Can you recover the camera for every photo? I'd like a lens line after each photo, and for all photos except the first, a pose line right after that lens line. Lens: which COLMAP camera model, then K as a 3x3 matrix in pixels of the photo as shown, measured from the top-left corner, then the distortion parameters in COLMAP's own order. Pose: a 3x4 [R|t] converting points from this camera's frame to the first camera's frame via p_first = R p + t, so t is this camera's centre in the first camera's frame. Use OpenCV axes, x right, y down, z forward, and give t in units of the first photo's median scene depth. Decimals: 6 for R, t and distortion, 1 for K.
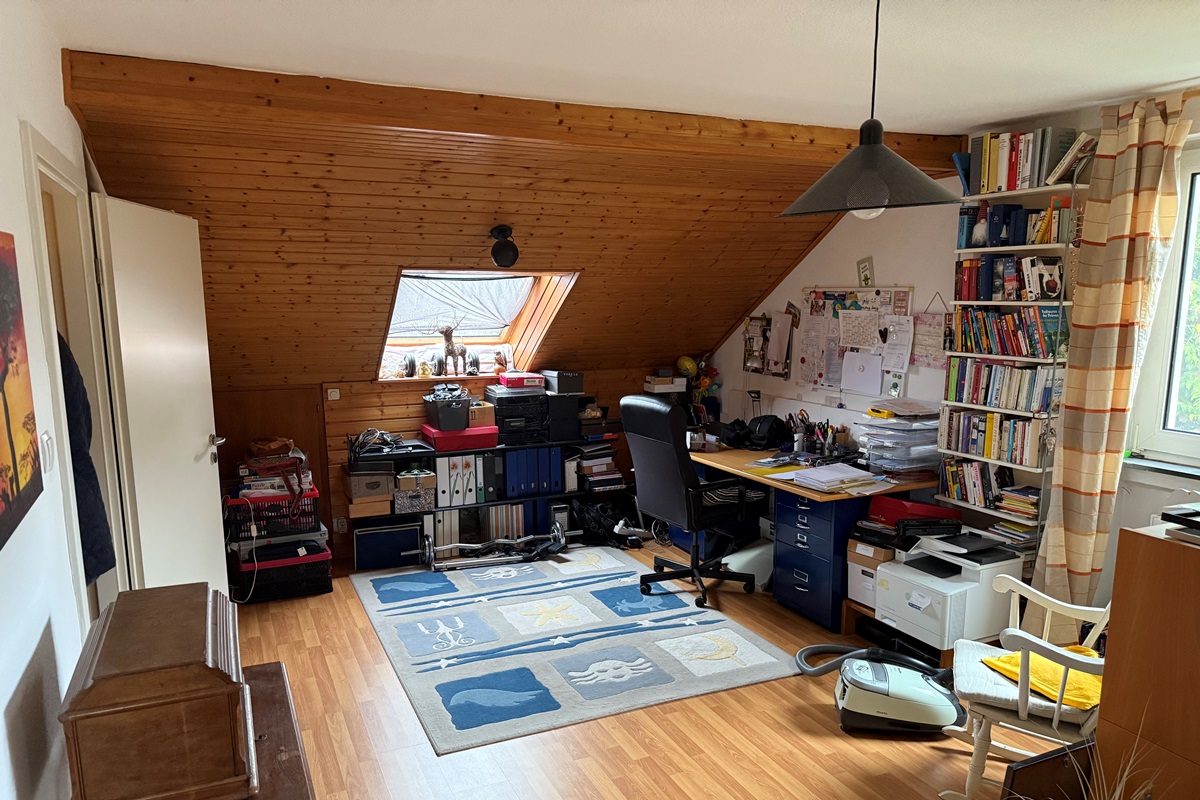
lens RADIAL K [[846.2, 0, 603.8], [0, 846.2, 439.8], [0, 0, 1]] dist [0.002539, 0.001807]
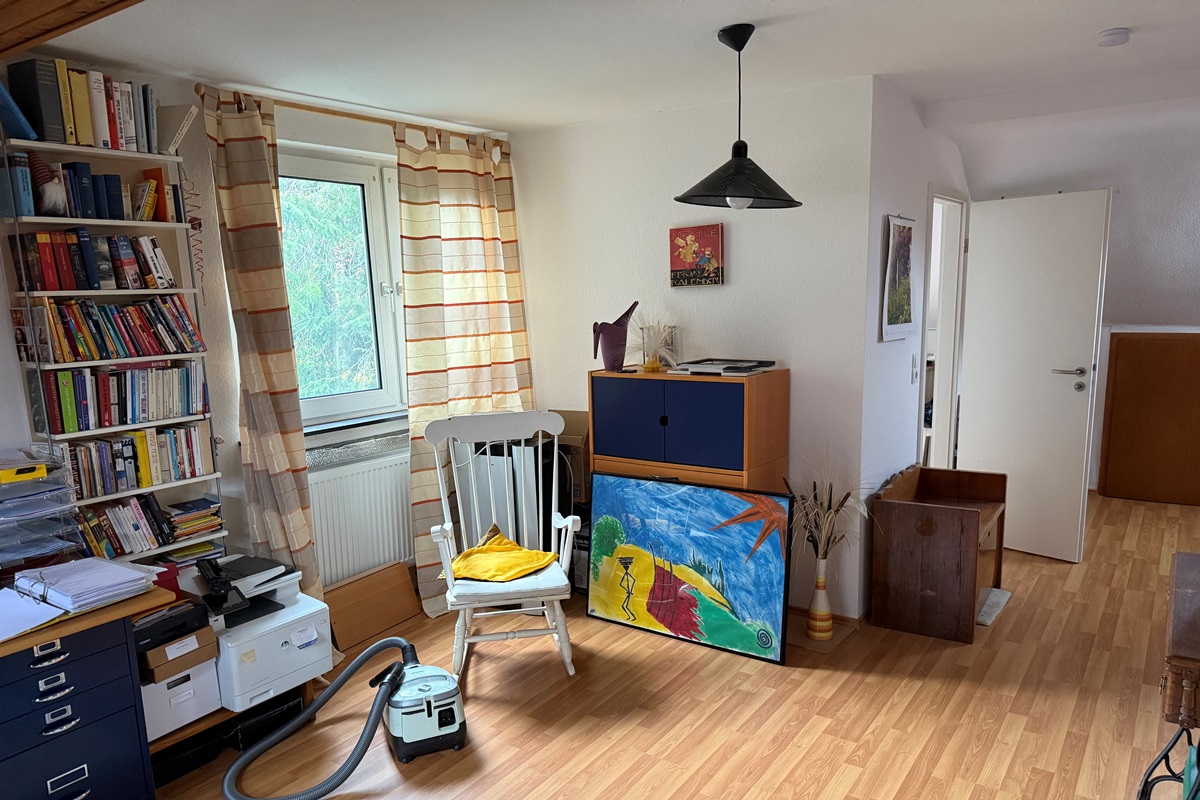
lens RADIAL K [[846.2, 0, 603.8], [0, 846.2, 439.8], [0, 0, 1]] dist [0.002539, 0.001807]
pose [[-0.508898, -0.137727, 0.849737, -0.447651], [0.172267, 0.950856, 0.257286, -0.155513], [-0.843414, 0.277314, -0.460163, 1.018018]]
